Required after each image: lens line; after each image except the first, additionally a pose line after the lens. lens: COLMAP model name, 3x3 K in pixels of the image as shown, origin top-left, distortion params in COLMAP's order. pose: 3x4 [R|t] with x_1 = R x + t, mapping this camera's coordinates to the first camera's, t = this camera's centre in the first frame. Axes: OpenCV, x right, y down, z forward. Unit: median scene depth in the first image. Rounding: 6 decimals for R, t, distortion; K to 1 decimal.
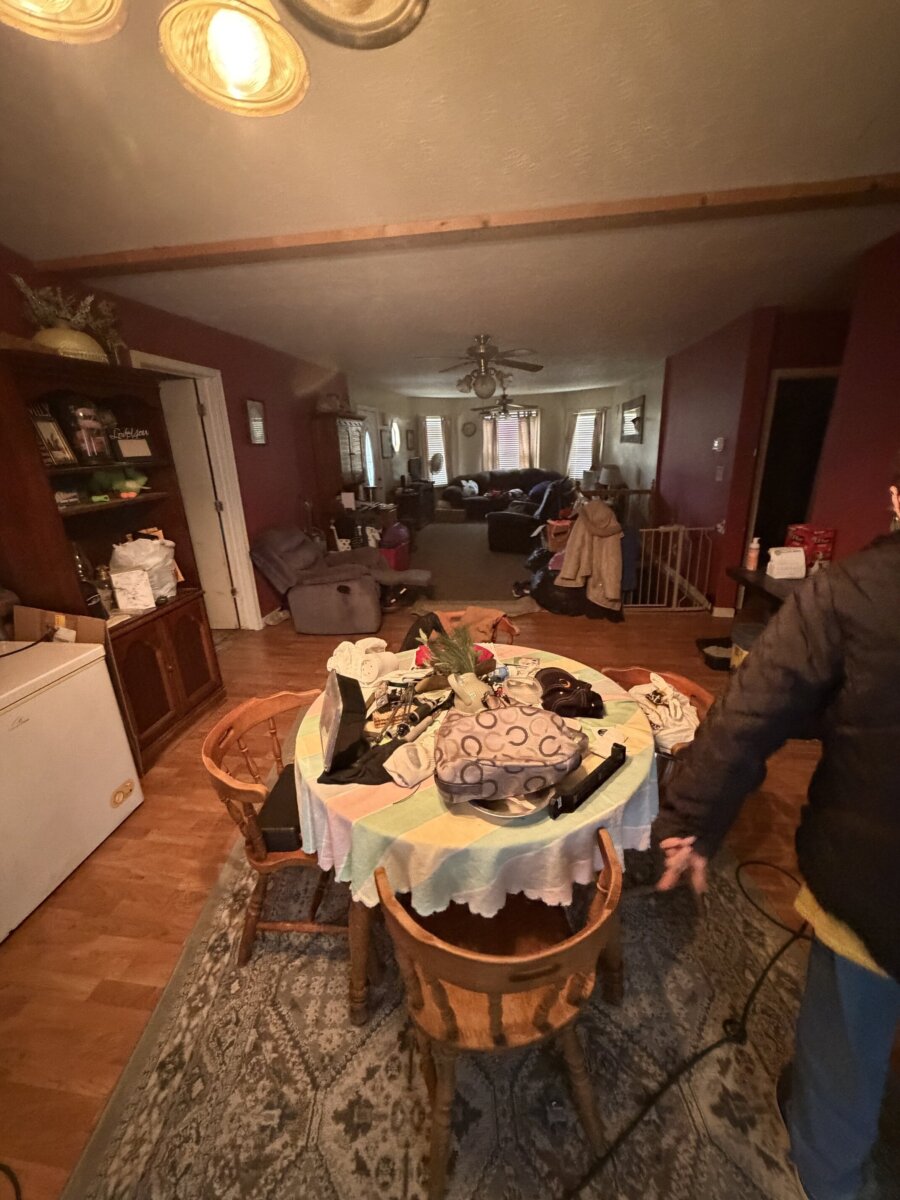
lens RADIAL K [[479.4, 0, 447.3], [0, 479.4, 598.0], [0, 0, 1]] dist [0.001179, -0.000035]
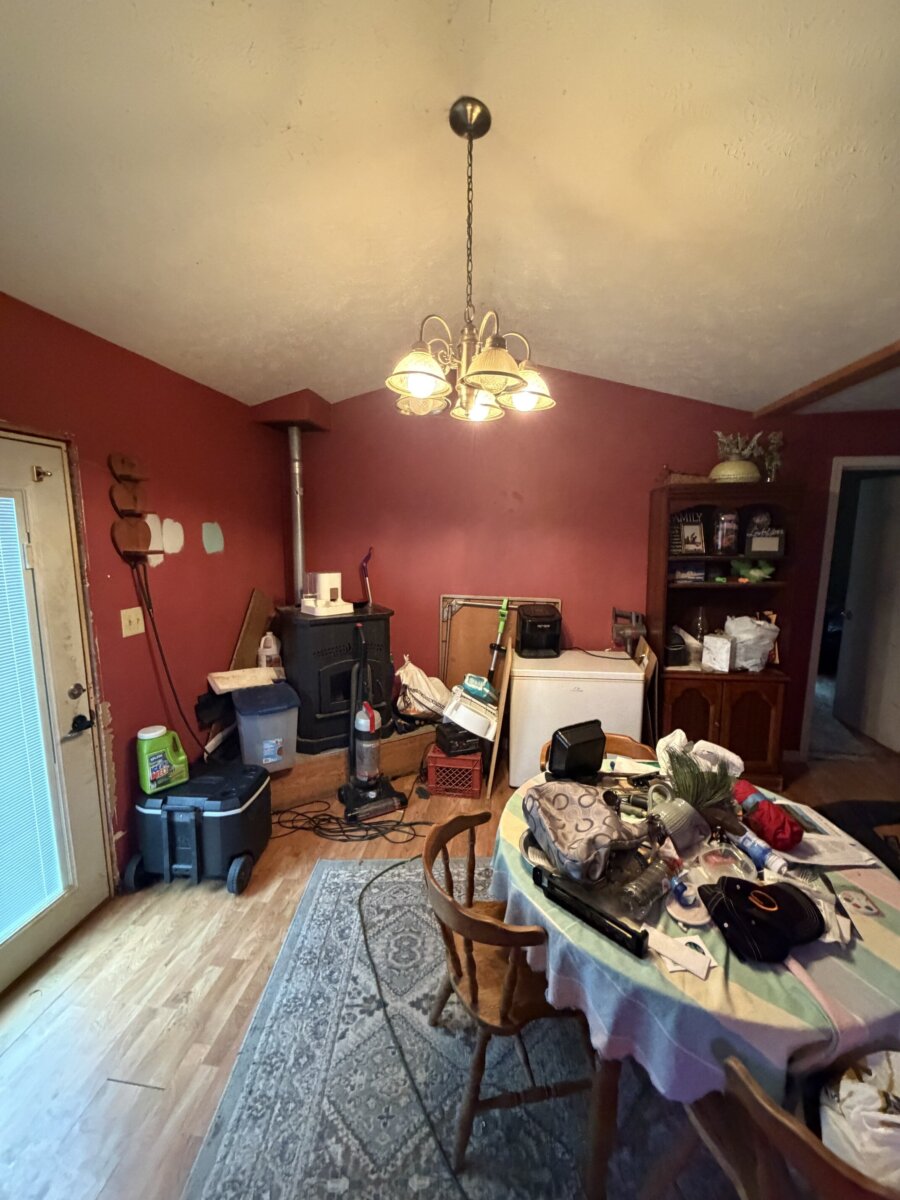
lens RADIAL K [[479.4, 0, 455.7], [0, 479.4, 597.5], [0, 0, 1]] dist [0.001179, -0.000035]
pose [[0.013276, 0.172707, -0.984884, 0.482265], [-0.311233, 0.936756, 0.160072, -0.123821], [0.950241, 0.304403, 0.066188, 0.201997]]
